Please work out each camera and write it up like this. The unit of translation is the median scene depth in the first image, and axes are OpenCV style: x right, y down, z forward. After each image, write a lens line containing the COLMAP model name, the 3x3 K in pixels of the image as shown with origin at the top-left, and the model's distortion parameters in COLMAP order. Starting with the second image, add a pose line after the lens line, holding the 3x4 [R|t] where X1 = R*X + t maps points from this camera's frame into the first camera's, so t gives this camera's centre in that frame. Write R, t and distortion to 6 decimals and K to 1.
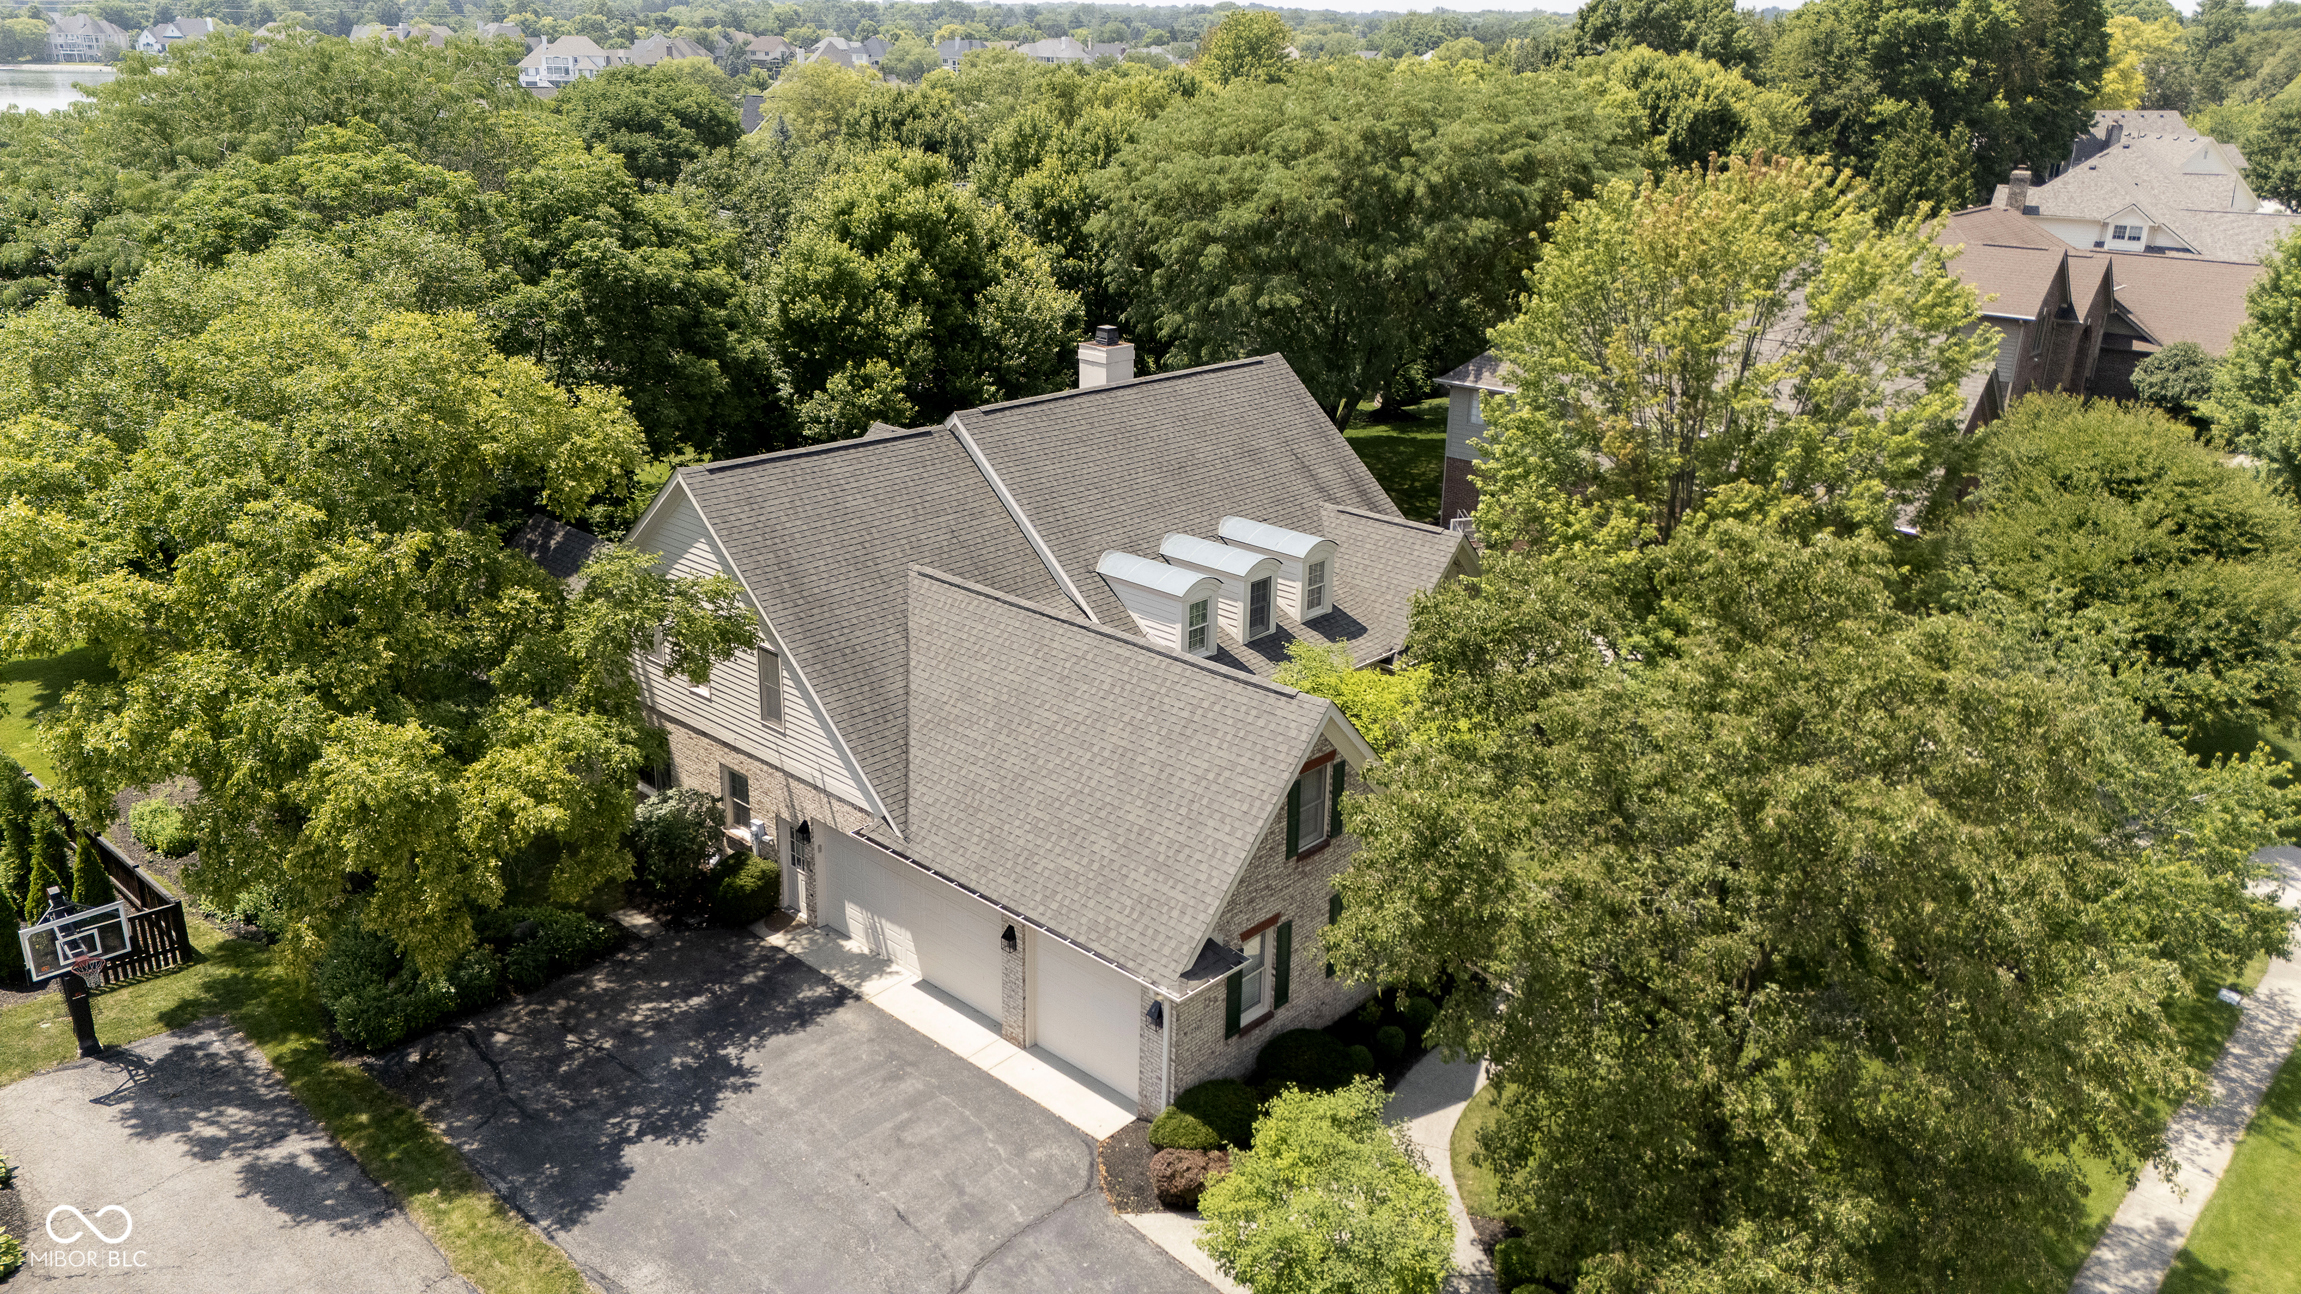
lens RADIAL K [[1668.9, 0, 1155.2], [0, 1668.9, 687.7], [0, 0, 1]] dist [0.049348, -0.045548]
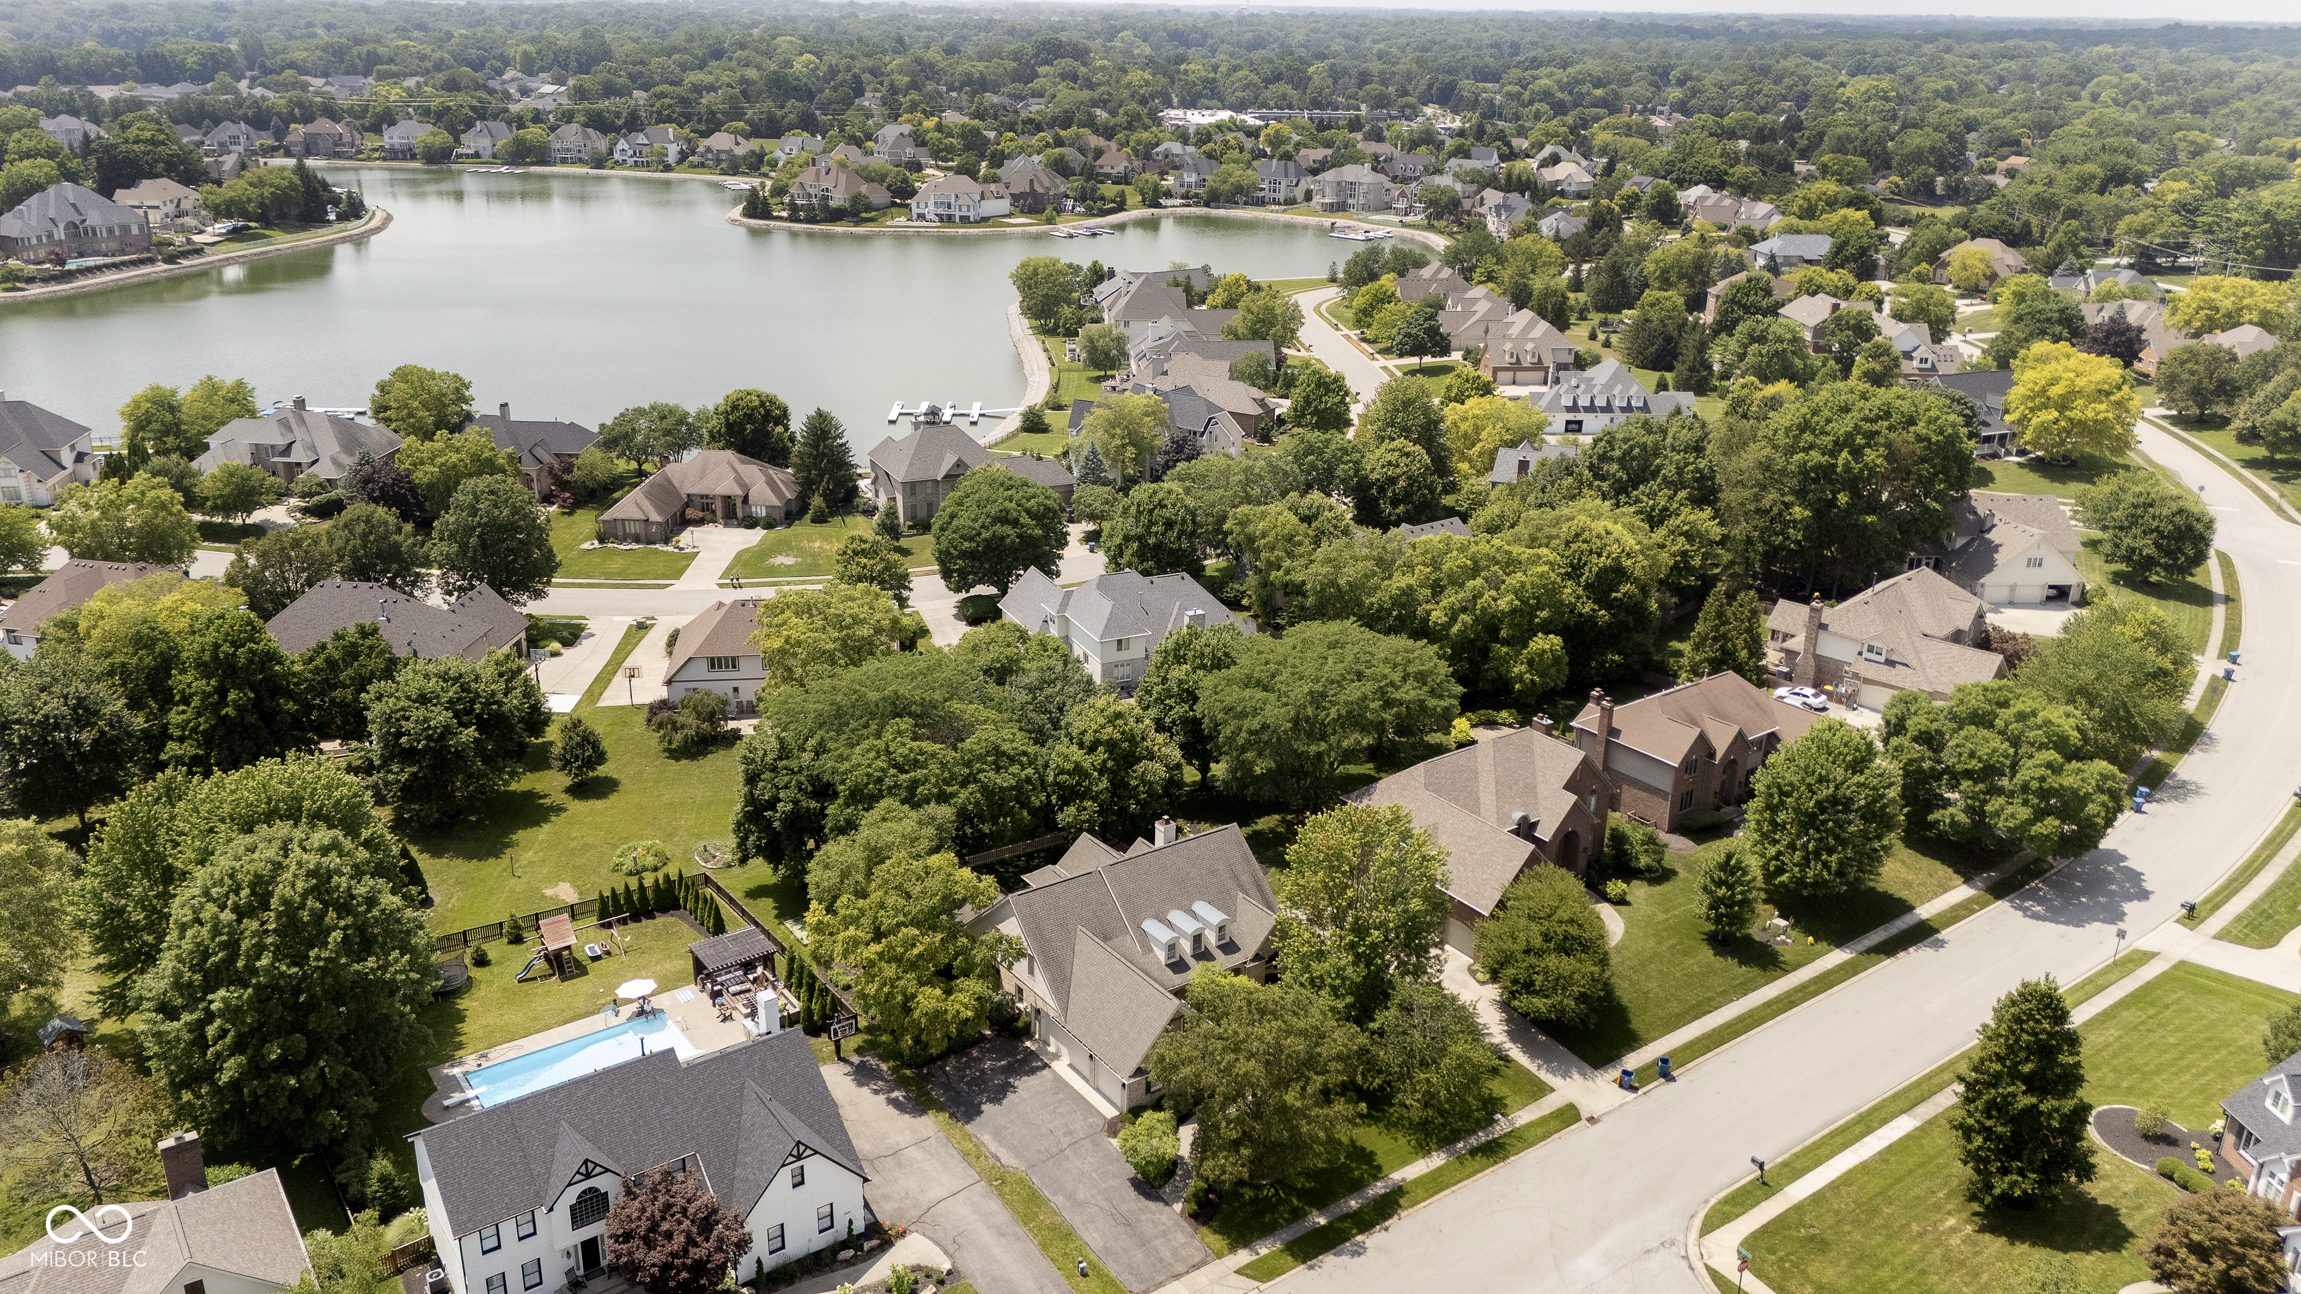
lens RADIAL K [[1710.9, 0, 1150.5], [0, 1710.9, 647.0], [0, 0, 1]] dist [0.061949, -0.064852]
pose [[0.979839, 0.068023, -0.187851, 0.596127], [-0.069794, 0.997557, -0.002821, -0.644877], [0.187200, 0.015875, 0.982193, -2.299362]]
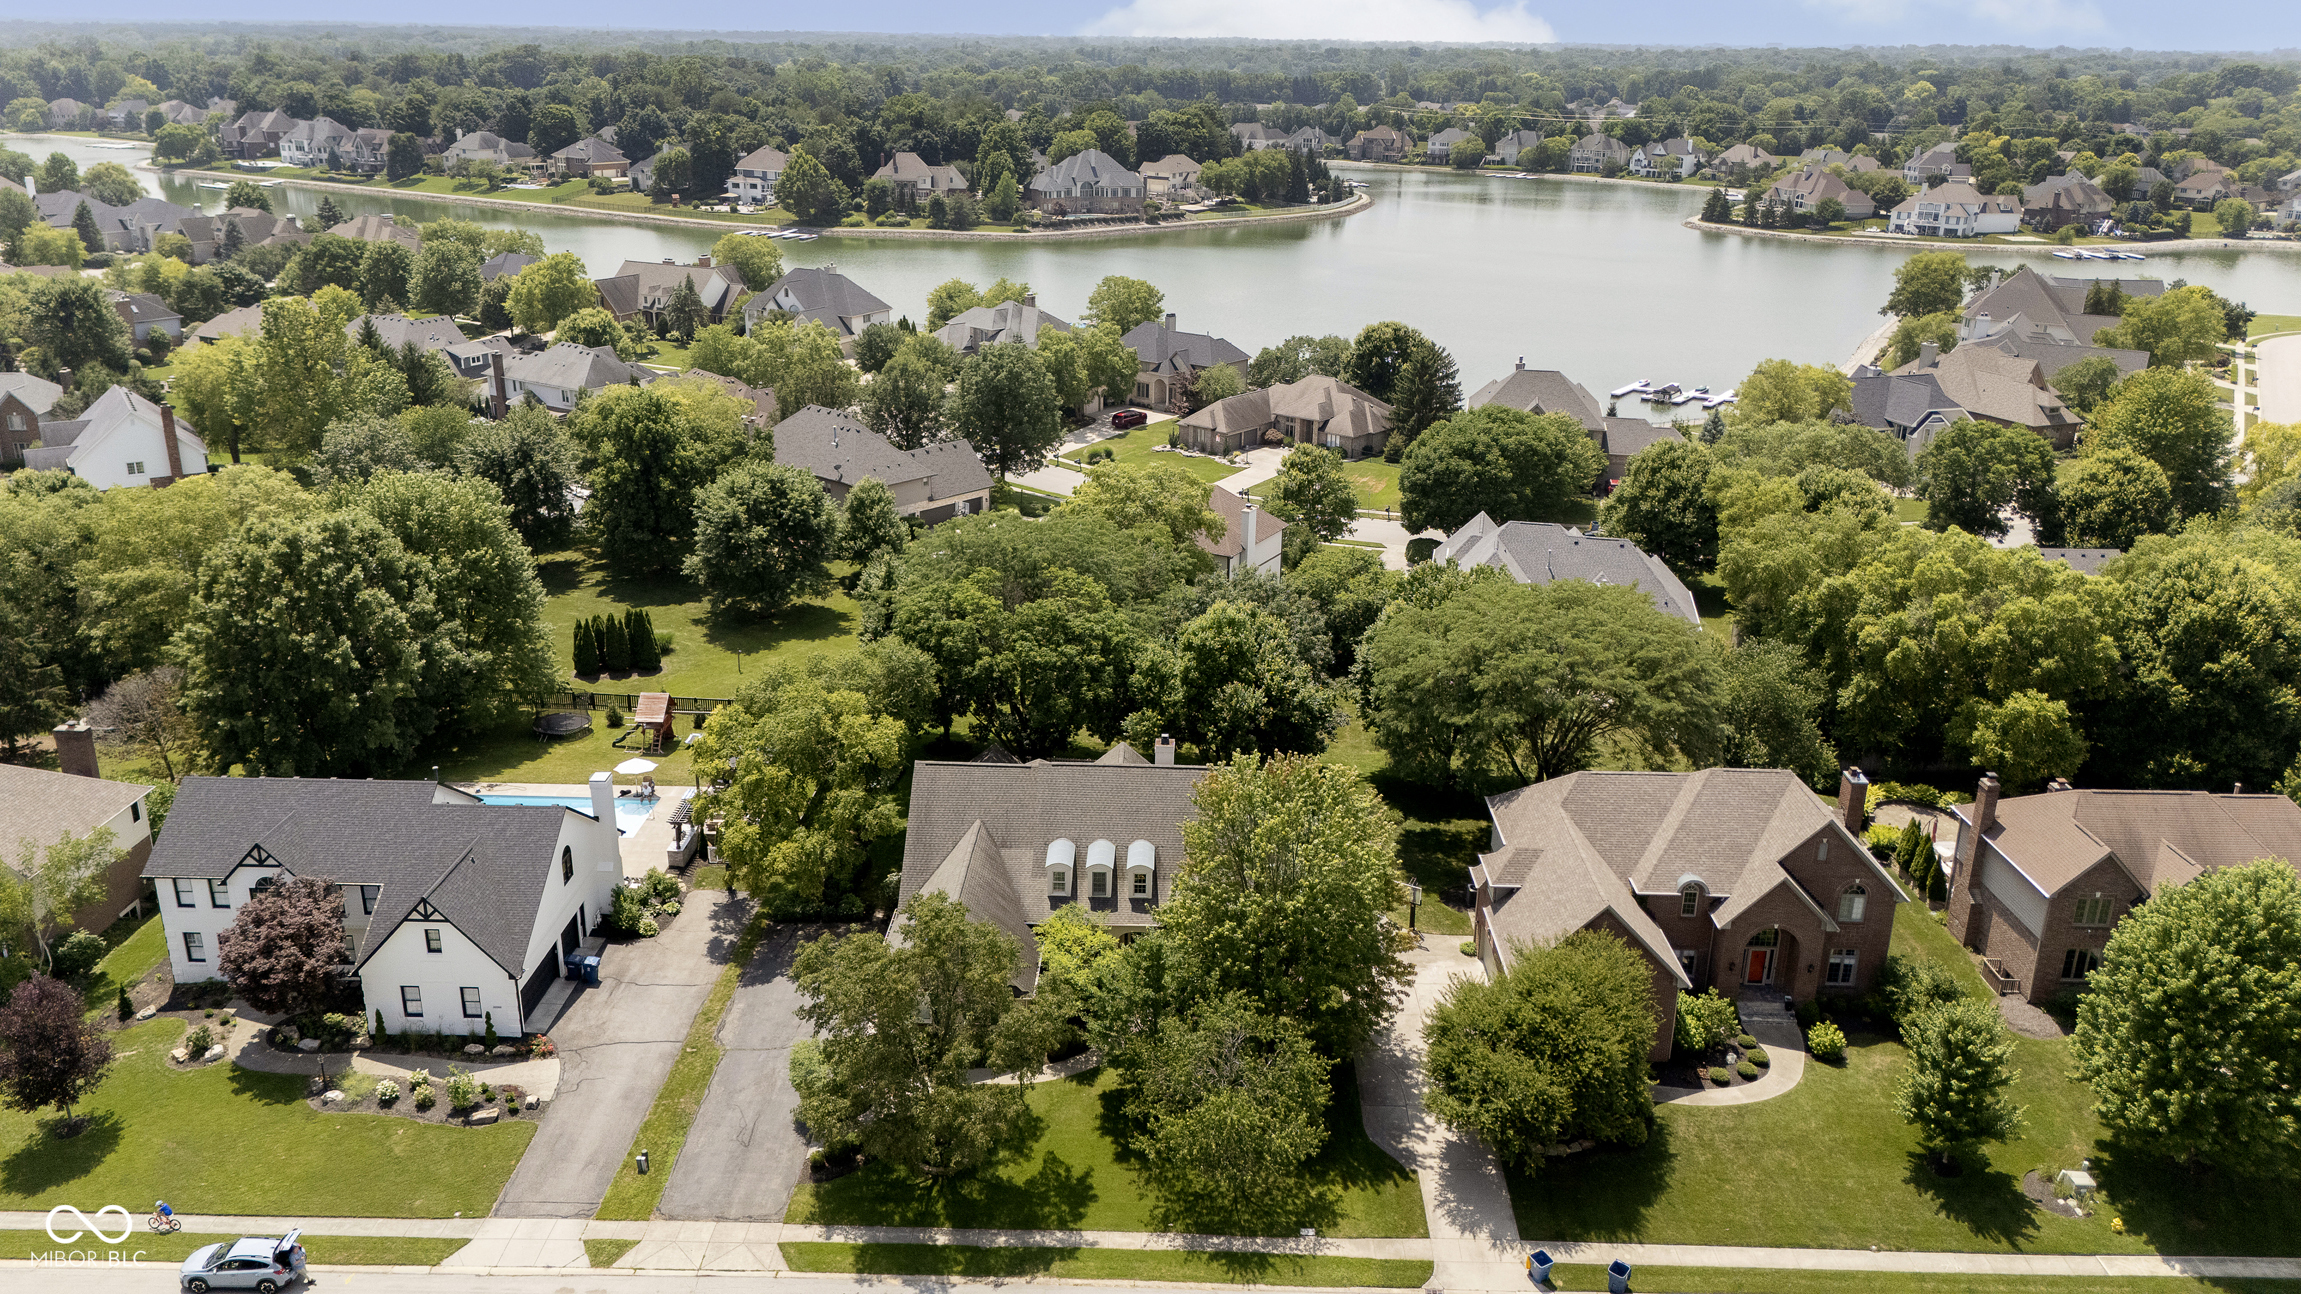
lens RADIAL K [[1710.9, 0, 1150.5], [0, 1710.9, 647.0], [0, 0, 1]] dist [0.061949, -0.064852]
pose [[0.659157, 0.240917, -0.712370, 1.966030], [-0.272150, 0.959507, 0.072676, -0.637534], [0.701033, 0.145966, 0.698031, -0.730353]]
